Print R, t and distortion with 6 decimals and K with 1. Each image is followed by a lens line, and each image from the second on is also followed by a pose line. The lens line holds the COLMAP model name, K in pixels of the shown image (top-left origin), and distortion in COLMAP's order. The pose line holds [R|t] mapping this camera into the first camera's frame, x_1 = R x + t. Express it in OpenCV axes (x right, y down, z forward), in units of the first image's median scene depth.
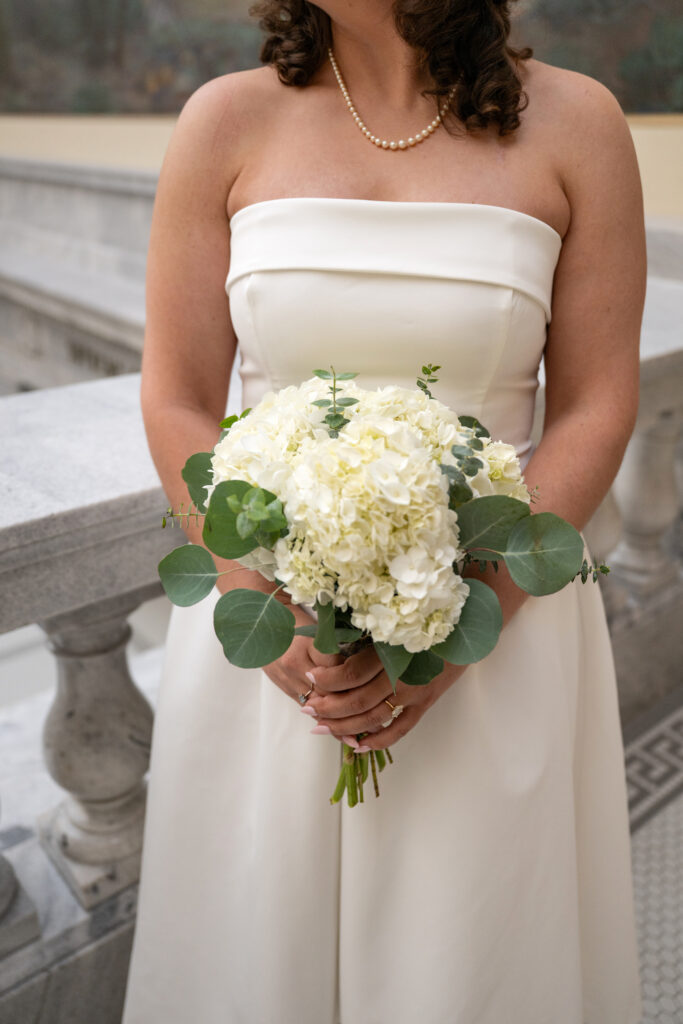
lens RADIAL K [[874.7, 0, 341.5], [0, 874.7, 512.0], [0, 0, 1]] dist [-0.000609, 0.002524]
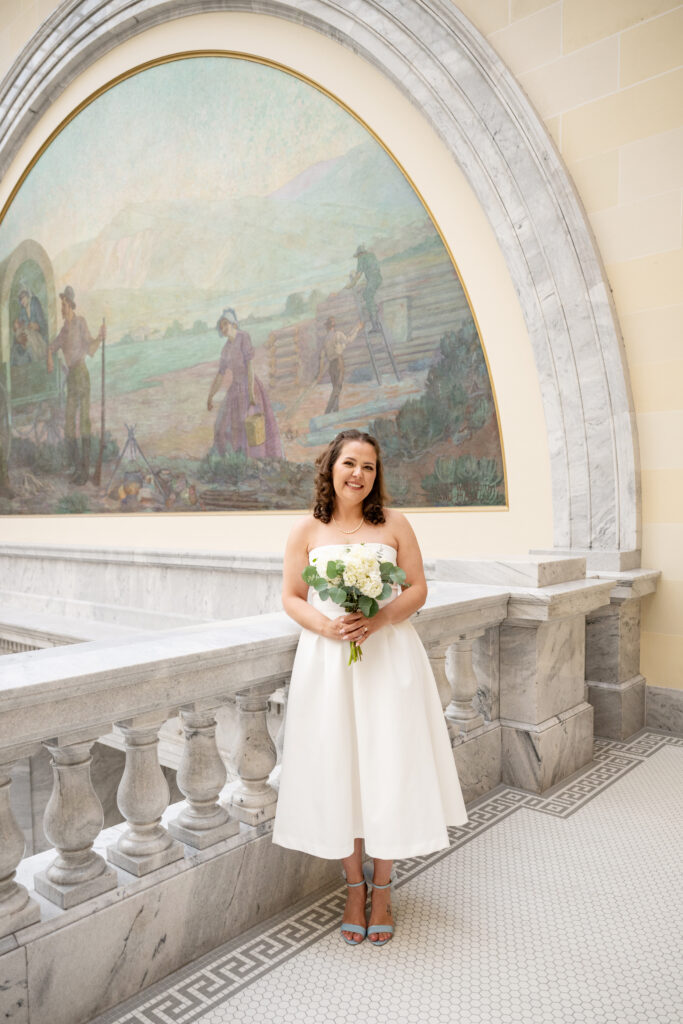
lens RADIAL K [[775.4, 0, 299.5], [0, 775.4, 559.7], [0, 0, 1]] dist [-0.003047, 0.003052]
pose [[0.992306, -0.041635, 0.116601, -0.229842], [0.078970, 0.938163, -0.337065, 0.295632], [-0.095357, 0.343680, 0.934233, -0.763986]]
